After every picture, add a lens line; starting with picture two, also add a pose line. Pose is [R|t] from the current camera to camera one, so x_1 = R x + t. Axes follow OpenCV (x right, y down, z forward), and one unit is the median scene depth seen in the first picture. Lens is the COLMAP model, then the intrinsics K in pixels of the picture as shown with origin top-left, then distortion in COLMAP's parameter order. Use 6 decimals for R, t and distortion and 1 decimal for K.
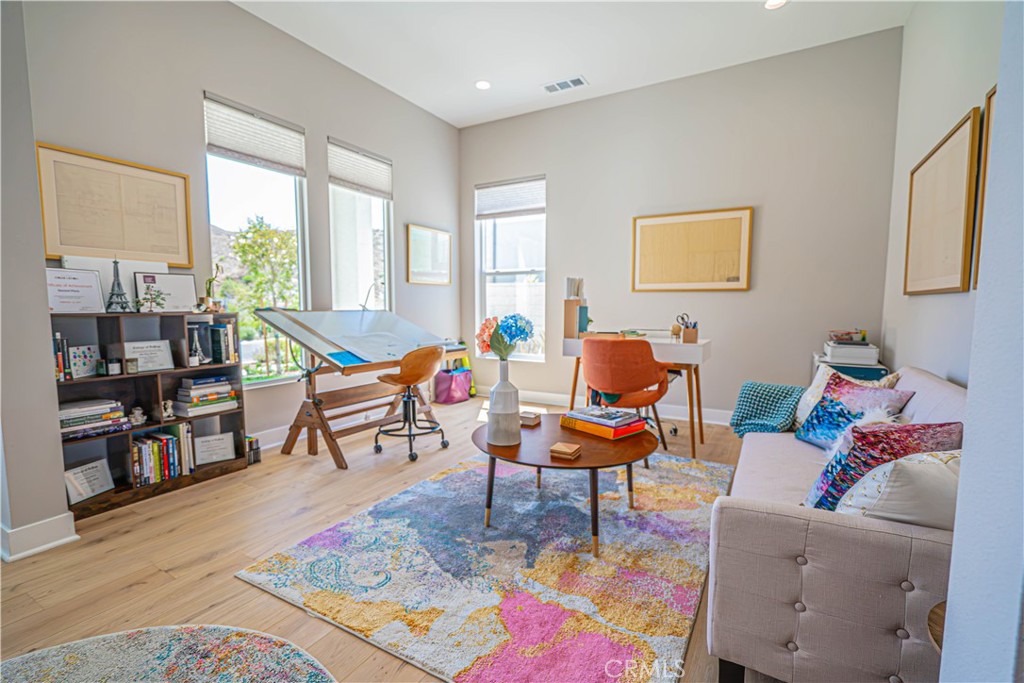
lens RADIAL K [[467.1, 0, 518.4], [0, 467.1, 341.4], [0, 0, 1]] dist [-0.009813, 0.003529]
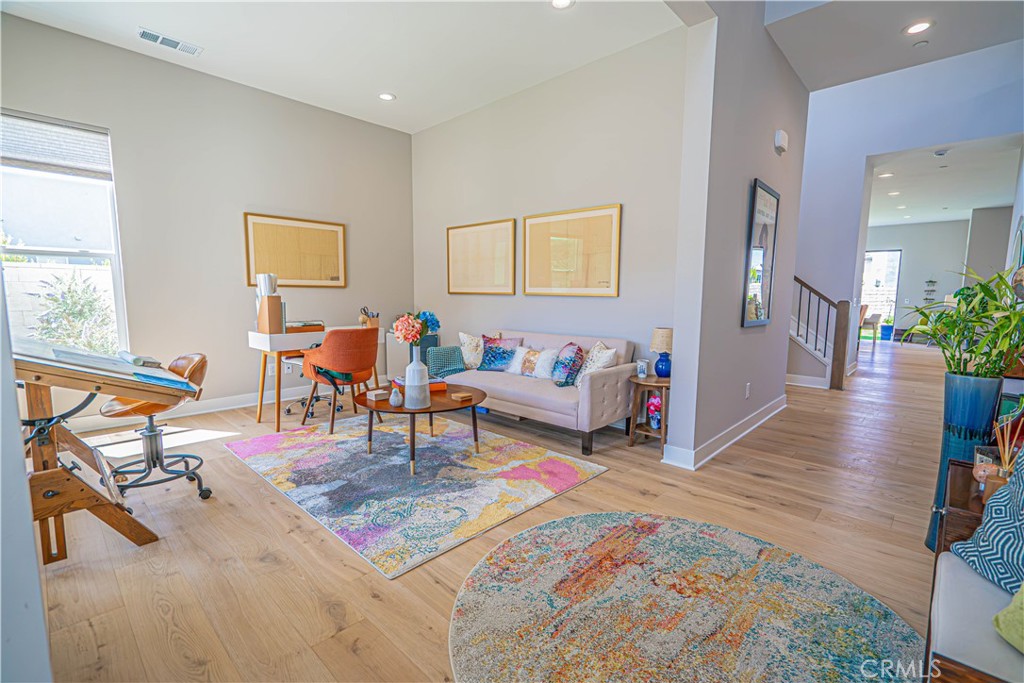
lens RADIAL K [[467.1, 0, 517.8], [0, 467.1, 342.0], [0, 0, 1]] dist [-0.009813, 0.003529]
pose [[0.226547, -0.100696, 0.968781, -1.129309], [0.066304, 0.993929, 0.087805, -0.064014], [-0.971741, 0.044342, 0.231848, 0.360497]]
